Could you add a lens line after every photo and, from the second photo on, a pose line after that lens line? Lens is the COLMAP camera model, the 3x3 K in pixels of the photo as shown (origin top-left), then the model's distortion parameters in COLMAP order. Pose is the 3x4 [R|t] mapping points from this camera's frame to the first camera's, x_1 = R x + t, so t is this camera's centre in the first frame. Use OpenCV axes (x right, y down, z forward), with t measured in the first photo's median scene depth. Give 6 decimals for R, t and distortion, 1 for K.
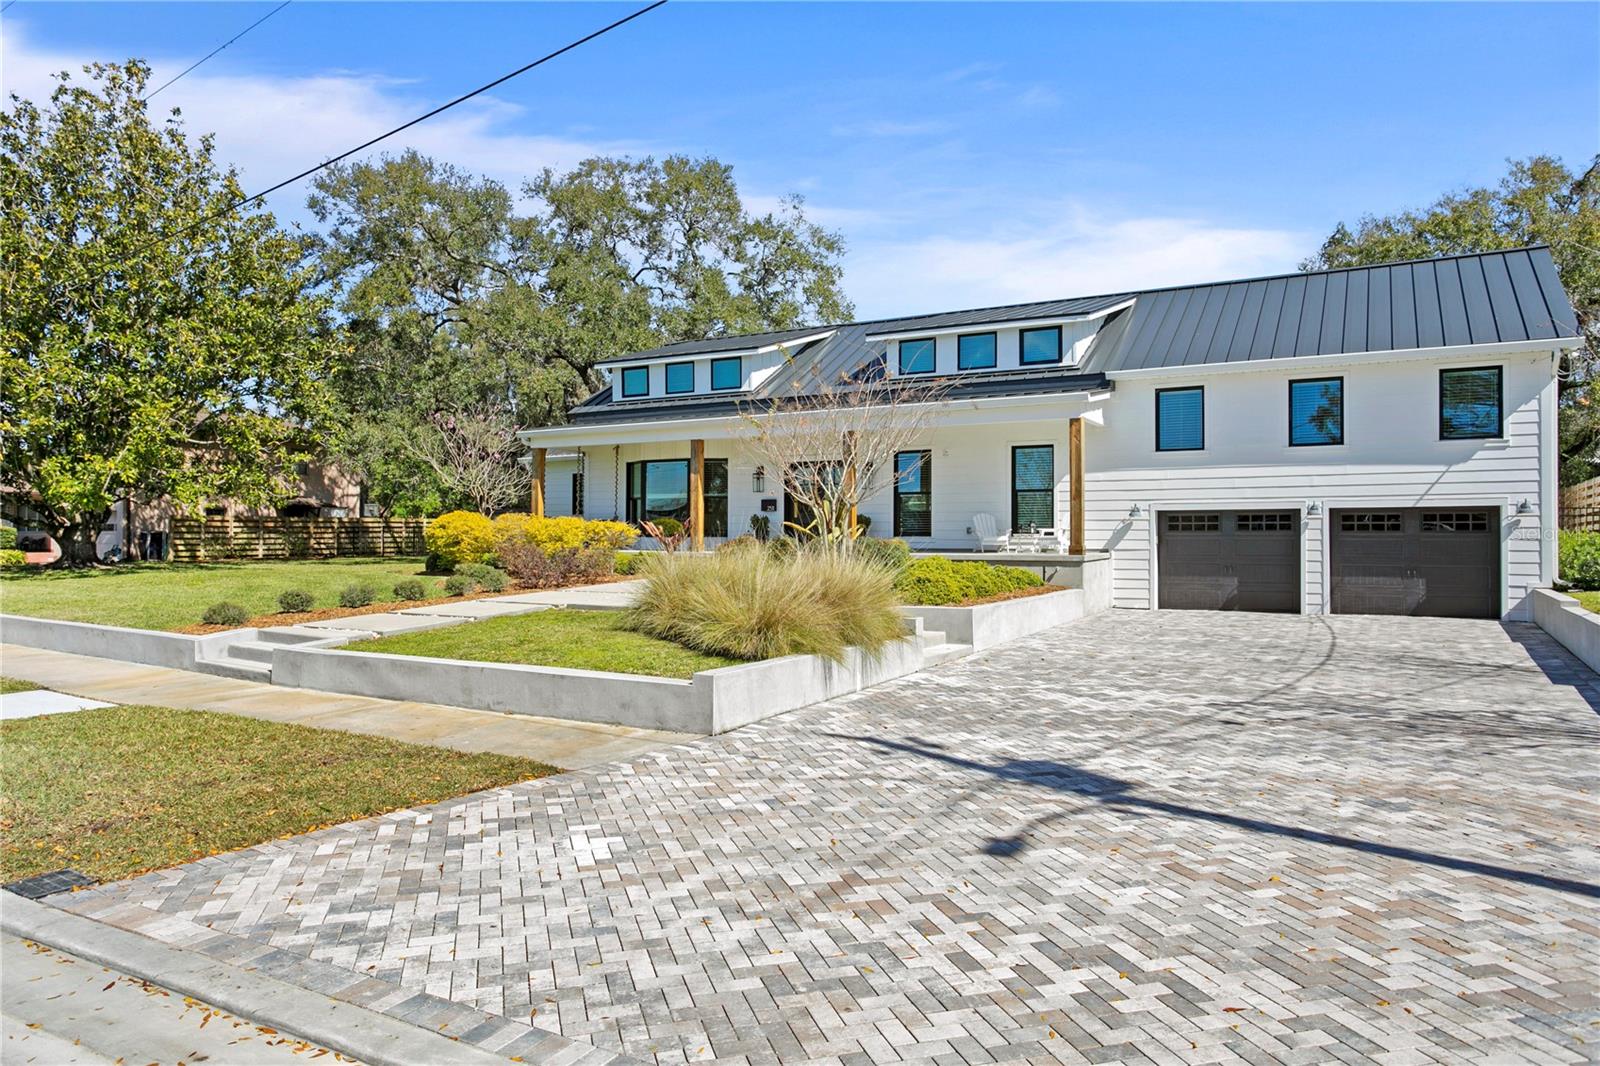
lens RADIAL K [[1088.2, 0, 770.2], [0, 1088.2, 521.8], [0, 0, 1]] dist [-0.002843, 0.006952]
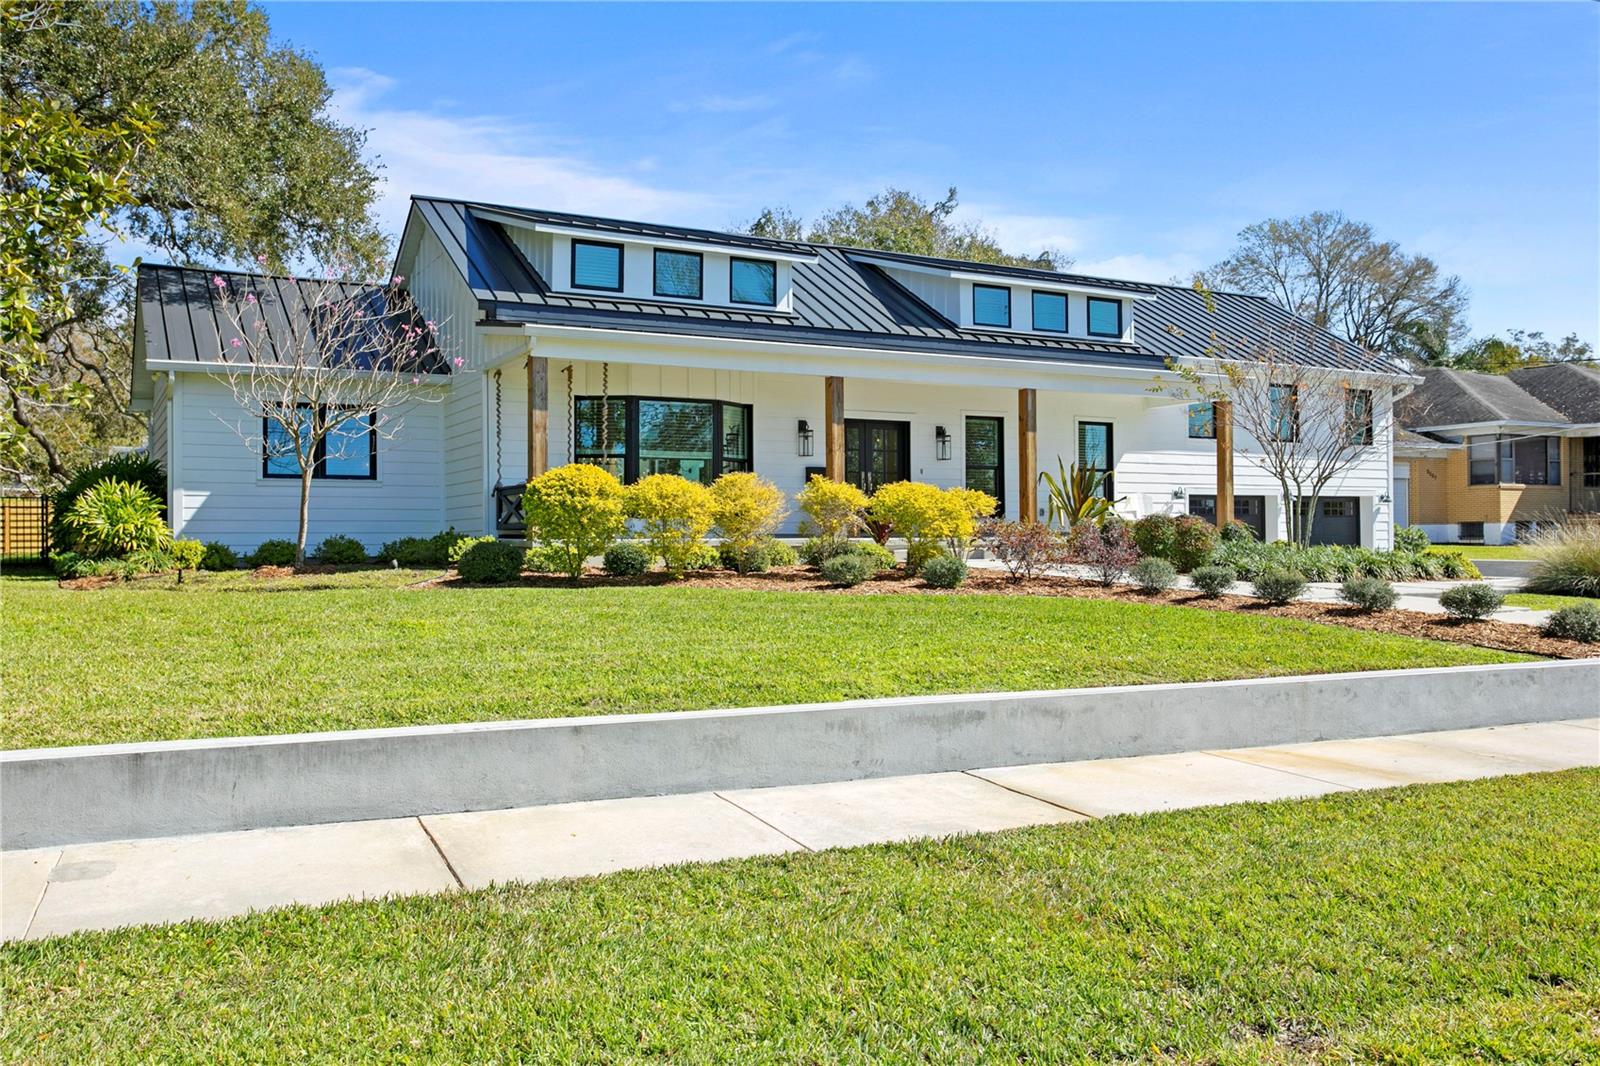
lens RADIAL K [[1316.5, 0, 792.0], [0, 1316.5, 521.1], [0, 0, 1]] dist [-0.006441, 0.007244]
pose [[0.507132, 0.004717, 0.861855, -0.884317], [-0.009313, 0.999957, 0.000007, 0.018083], [-0.861818, -0.008030, 0.507154, 0.658195]]
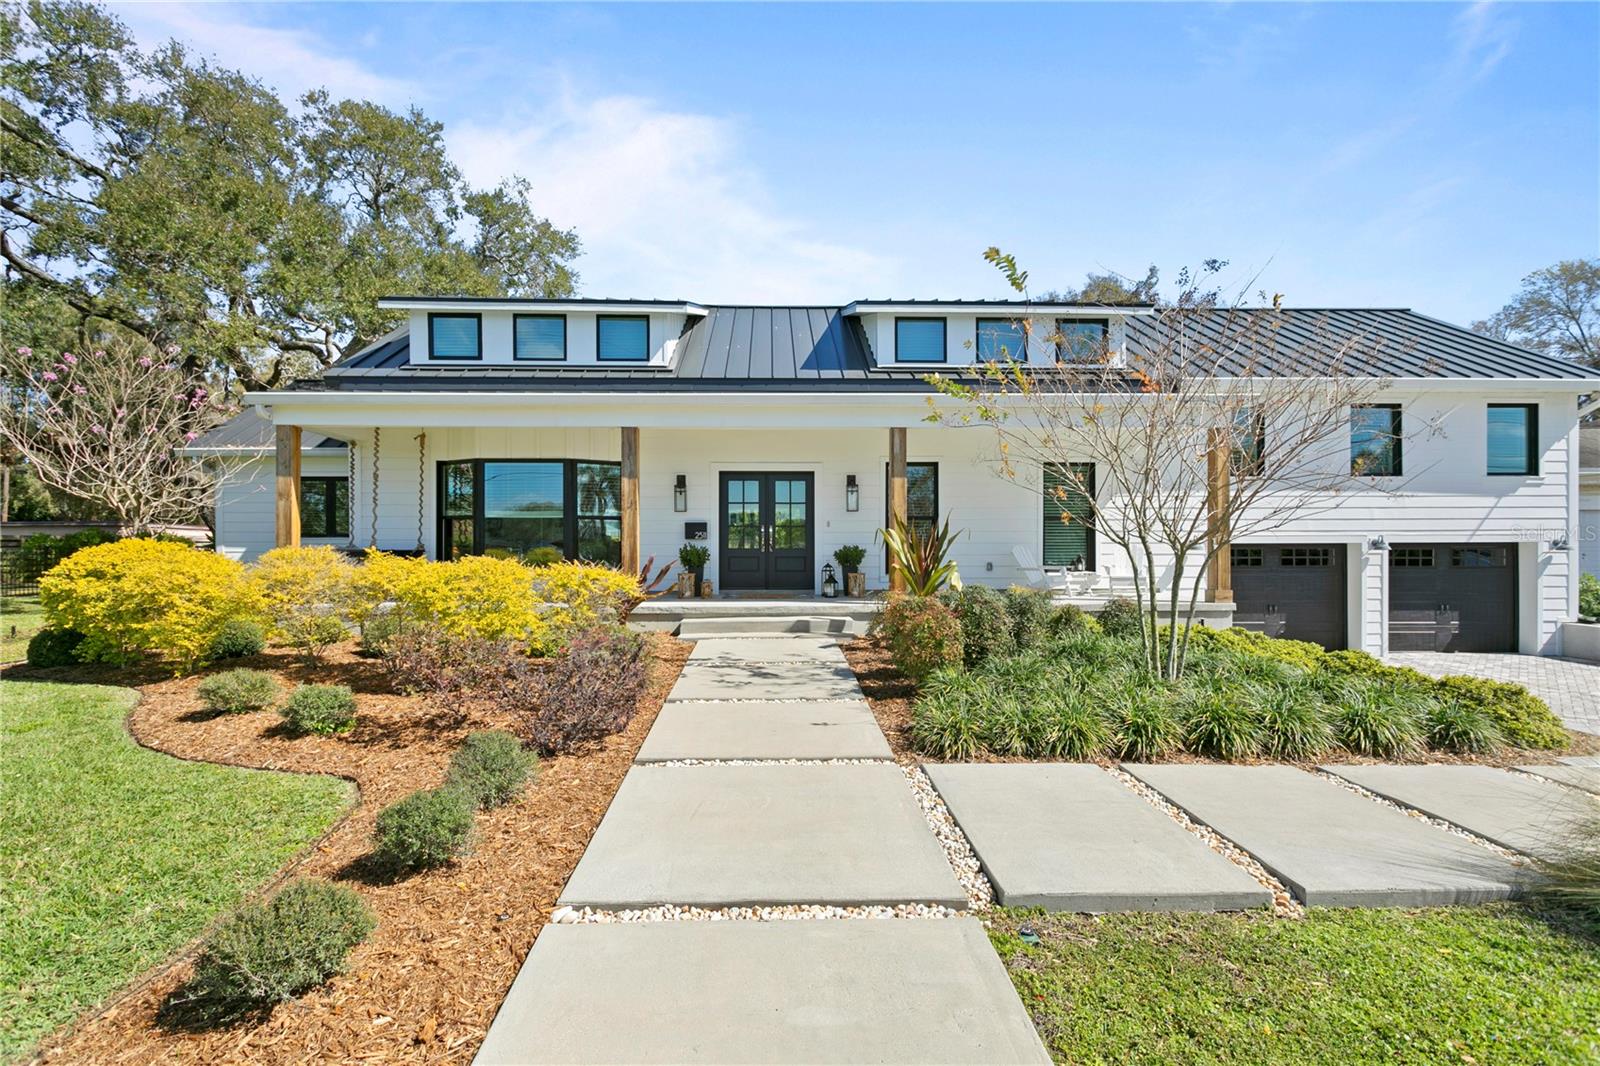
lens RADIAL K [[772.0, 0, 788.2], [0, 772.0, 548.4], [0, 0, 1]] dist [0.001284, 0.002214]
pose [[0.846948, -0.006712, 0.531633, -0.250808], [-0.005585, 0.999753, 0.021519, -0.017118], [-0.531646, -0.021195, 0.846701, 0.628225]]
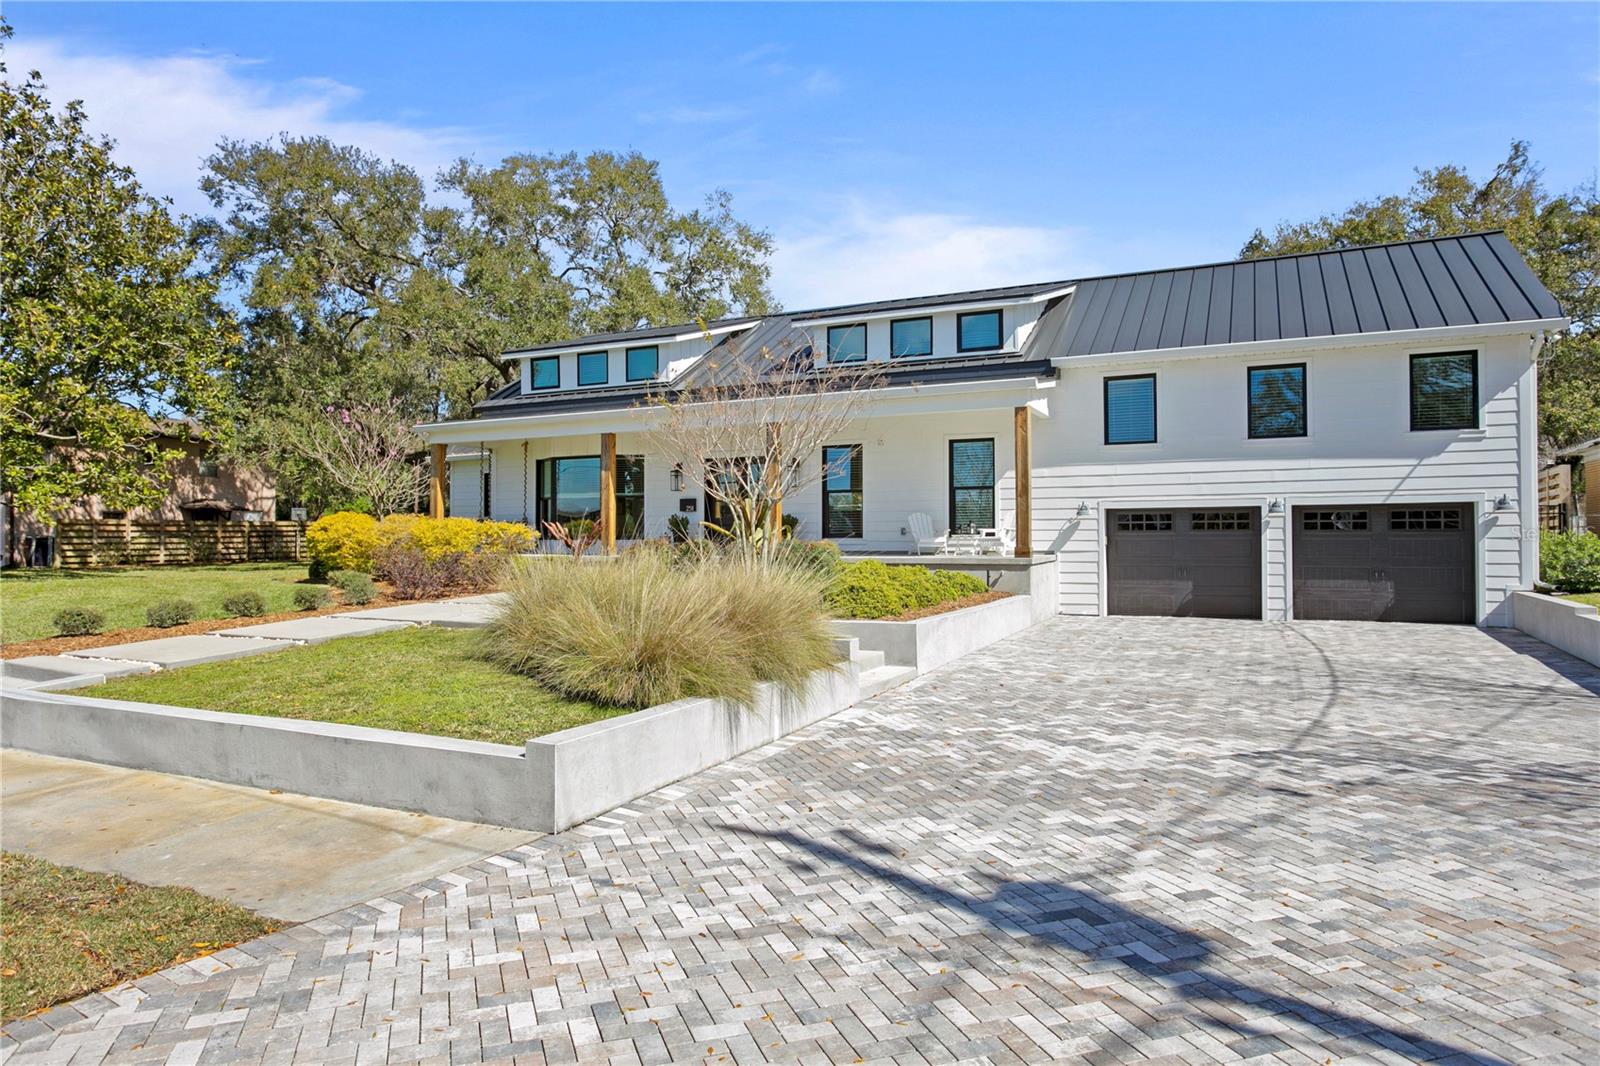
lens RADIAL K [[1011.3, 0, 778.8], [0, 1011.3, 524.2], [0, 0, 1]] dist [-0.011337, 0.006521]
pose [[0.997568, -0.003126, 0.069636, 0.018168], [0.003224, 0.999994, -0.001296, 0.002803], [-0.069632, 0.001517, 0.997572, 0.157439]]
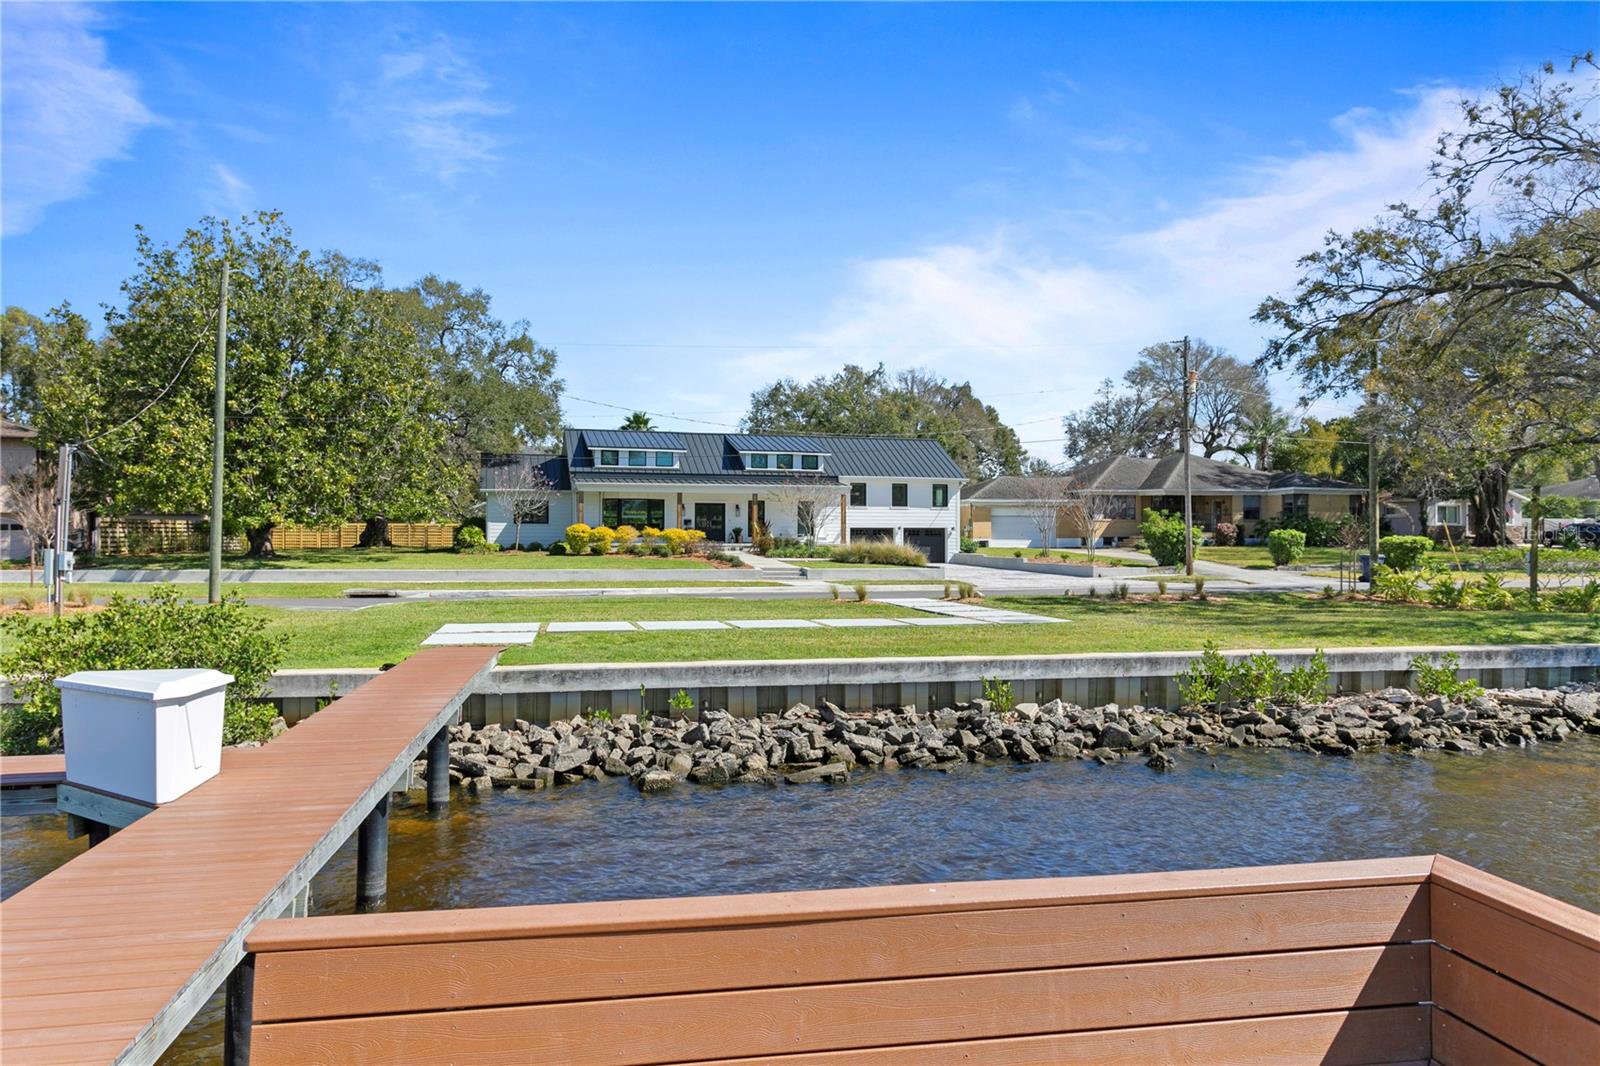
lens RADIAL K [[1088.2, 0, 792.5], [0, 1088.2, 539.3], [0, 0, 1]] dist [-0.002843, 0.006952]
pose [[0.687581, -0.003063, 0.726101, -1.652358], [-0.013167, 0.999774, 0.016686, -0.023426], [-0.725988, -0.021034, 0.687385, -0.739000]]
